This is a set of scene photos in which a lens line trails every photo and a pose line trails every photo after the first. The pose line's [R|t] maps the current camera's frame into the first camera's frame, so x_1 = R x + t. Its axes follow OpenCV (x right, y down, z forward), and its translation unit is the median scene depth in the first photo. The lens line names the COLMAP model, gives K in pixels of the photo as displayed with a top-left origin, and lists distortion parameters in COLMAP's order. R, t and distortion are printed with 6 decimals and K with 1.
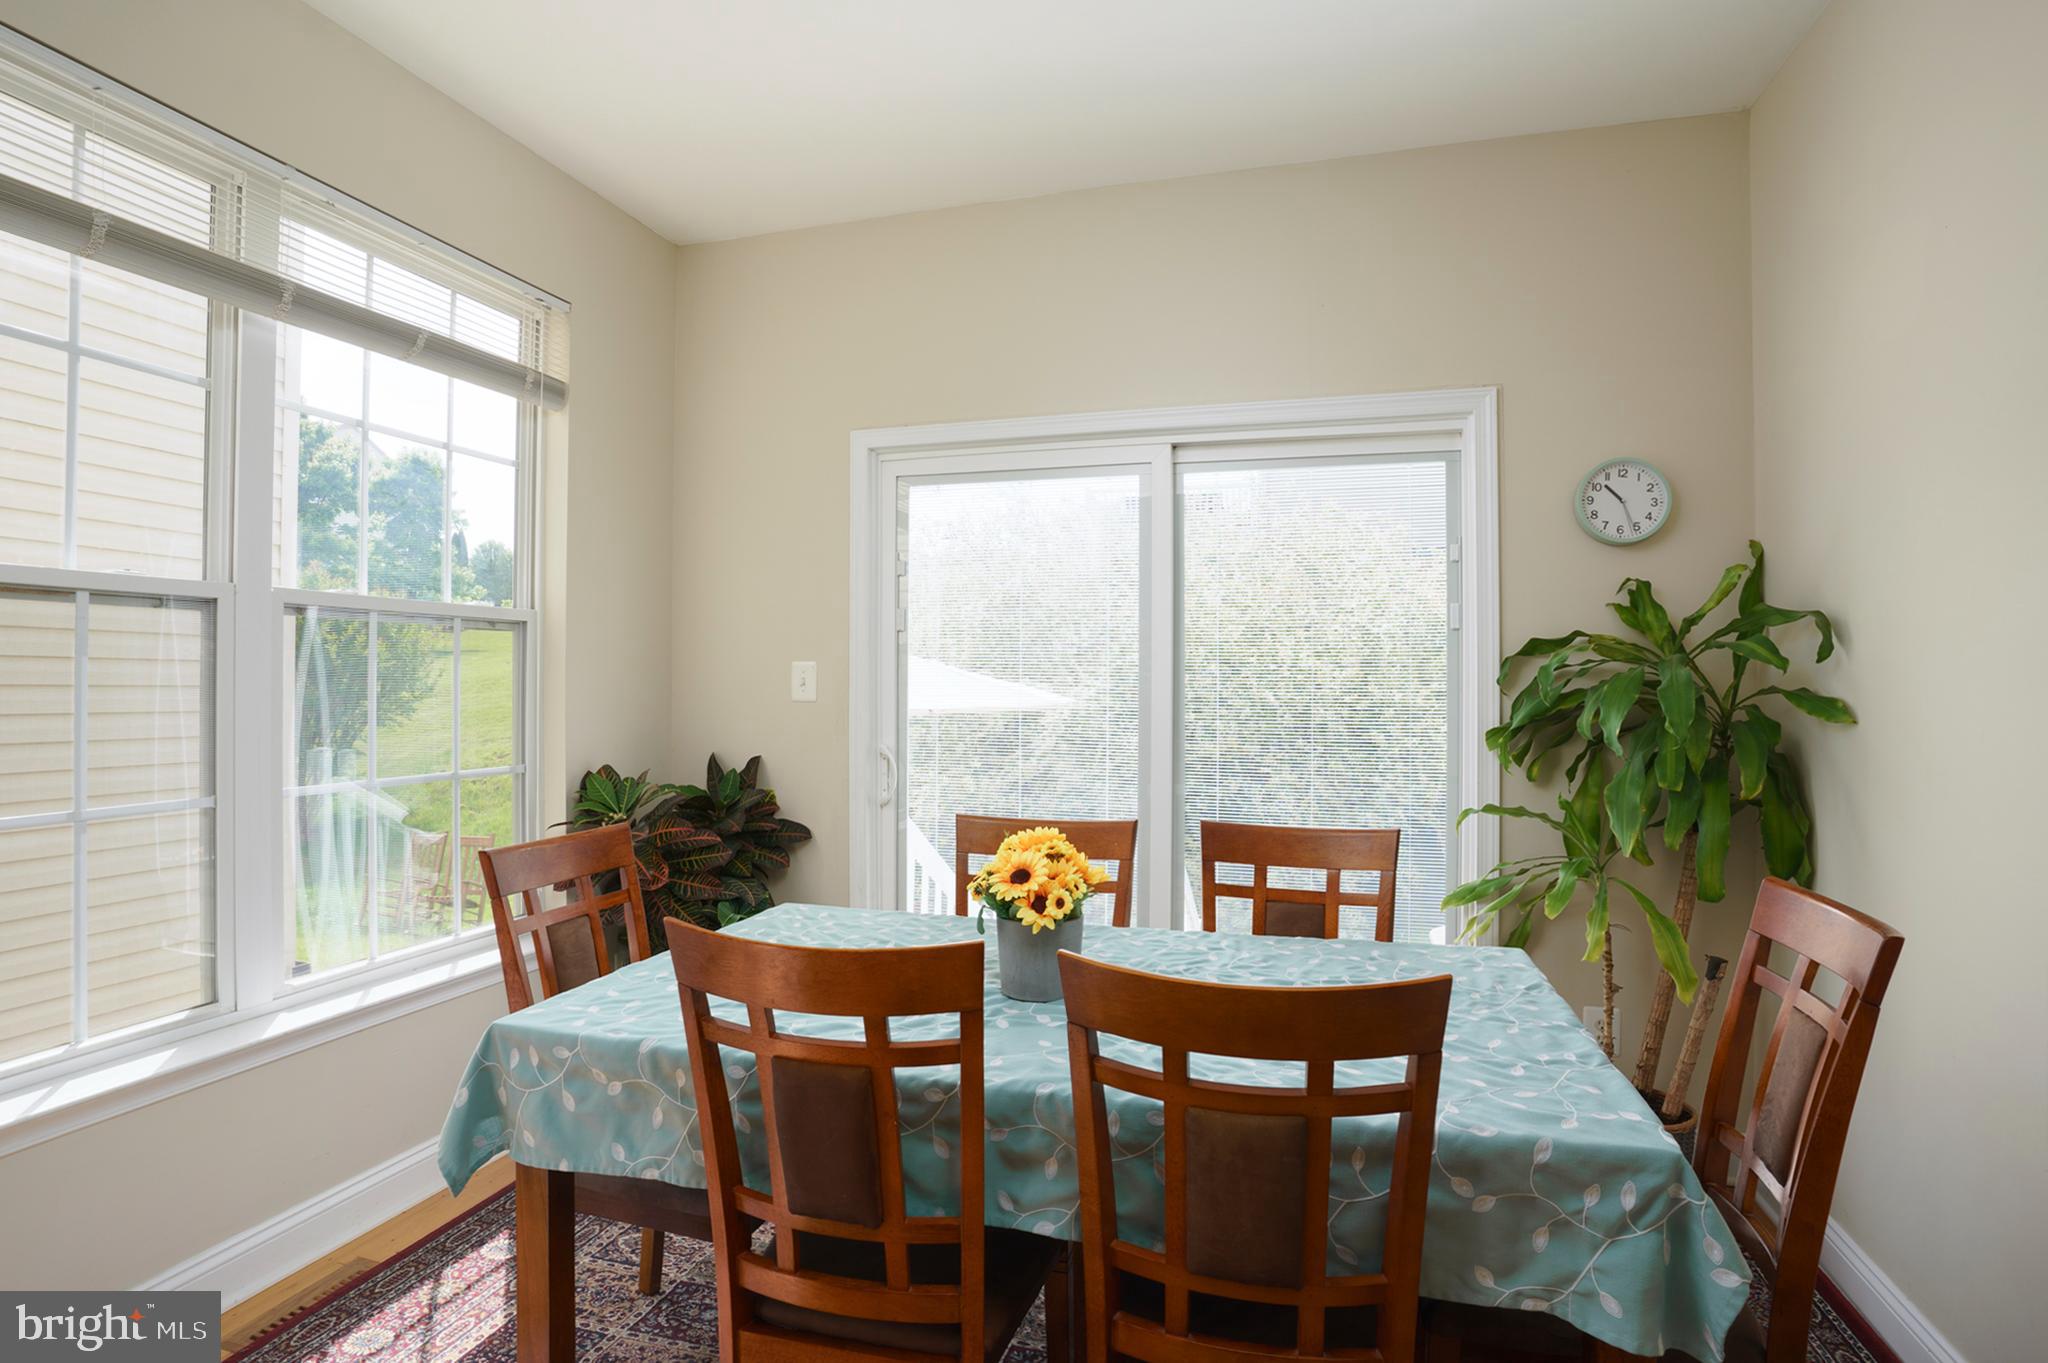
lens RADIAL K [[1021.8, 0, 1020.2], [0, 1021.8, 673.0], [0, 0, 1]] dist [-0.055610, 0.021393]
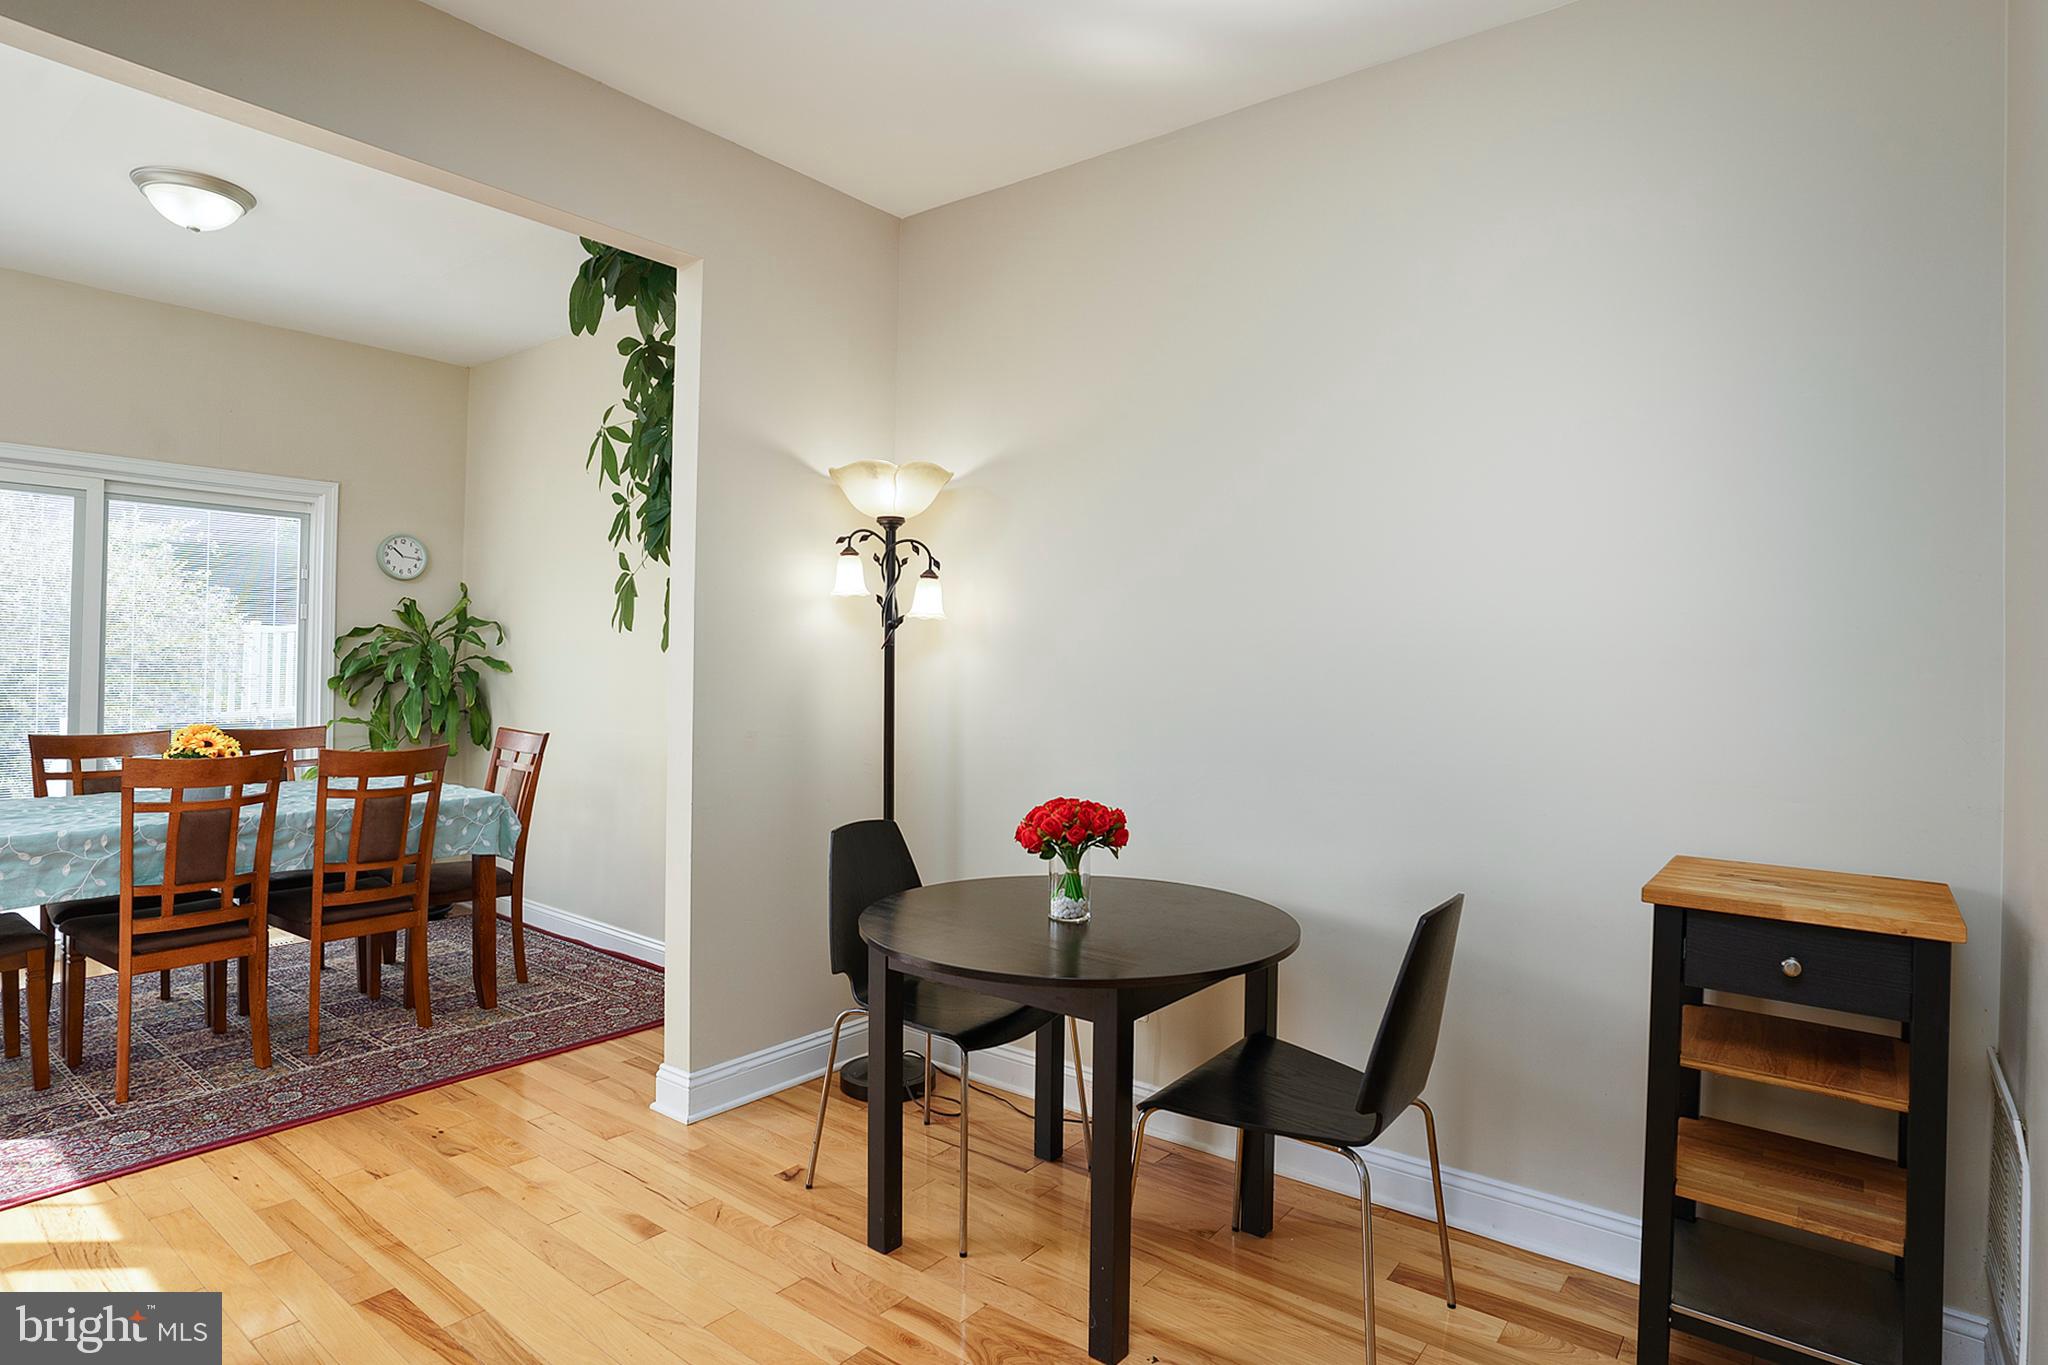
lens RADIAL K [[1021.8, 0, 1019.1], [0, 1021.8, 663.6], [0, 0, 1]] dist [-0.055610, 0.021393]
pose [[0.315486, 0.001689, 0.948929, -0.907967], [-0.022344, 0.999734, 0.005649, -0.006957], [-0.948667, -0.022985, 0.315440, -0.772359]]
